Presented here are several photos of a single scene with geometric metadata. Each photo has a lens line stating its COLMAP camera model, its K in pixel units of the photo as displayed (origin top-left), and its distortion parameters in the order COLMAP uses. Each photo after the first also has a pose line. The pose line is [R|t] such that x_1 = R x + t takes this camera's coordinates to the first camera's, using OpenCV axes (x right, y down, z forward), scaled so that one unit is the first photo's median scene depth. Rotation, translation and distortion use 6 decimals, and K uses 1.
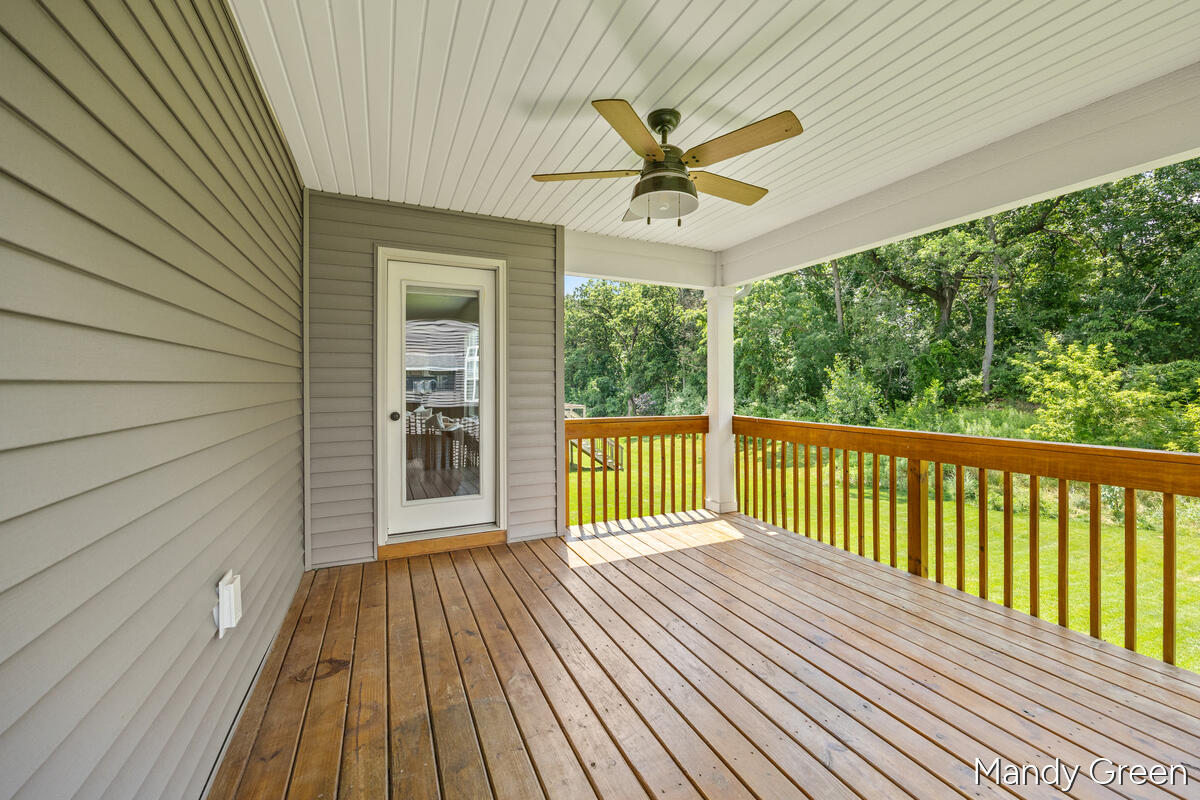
lens RADIAL K [[491.7, 0, 636.3], [0, 491.7, 385.0], [0, 0, 1]] dist [0.002934, -0.000538]
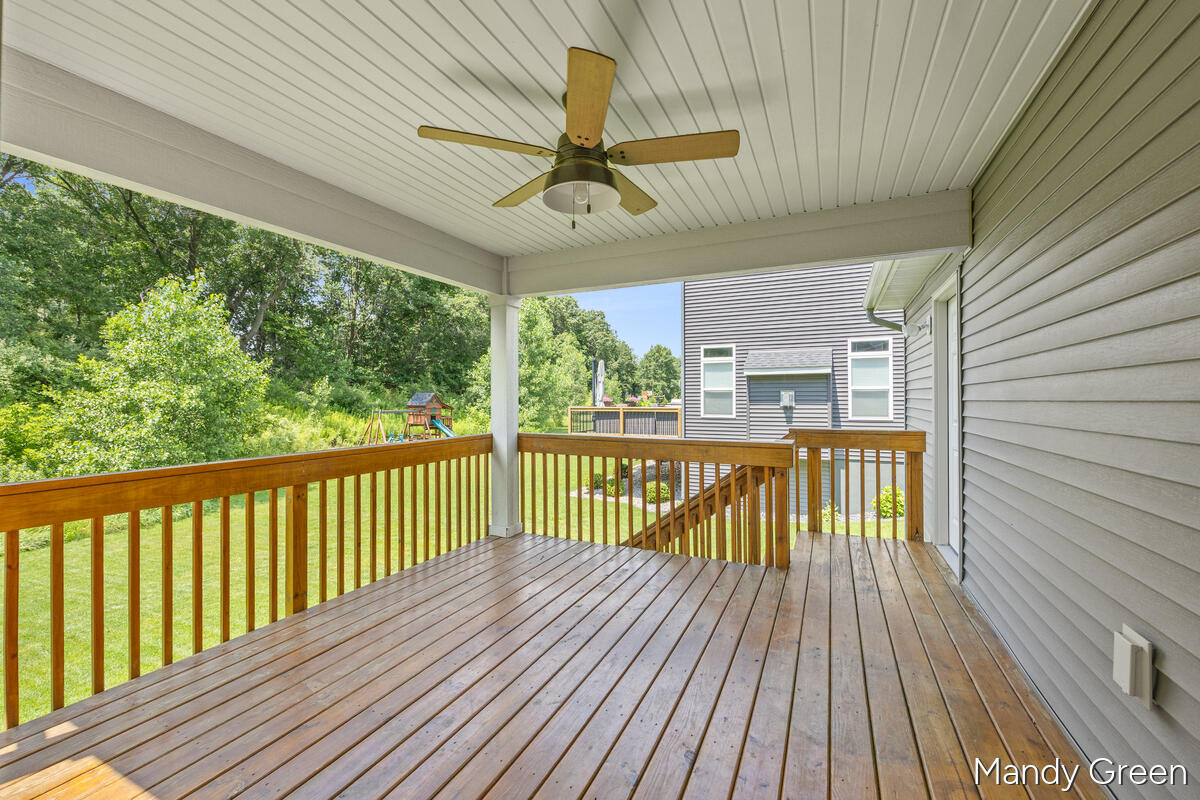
lens RADIAL K [[491.7, 0, 595.9], [0, 491.7, 397.3], [0, 0, 1]] dist [0.002934, -0.000538]
pose [[-0.608435, 0.013610, 0.793487, -0.446336], [0.007290, 0.999907, -0.011561, 0.011554], [-0.793570, -0.001250, -0.608477, 1.059048]]
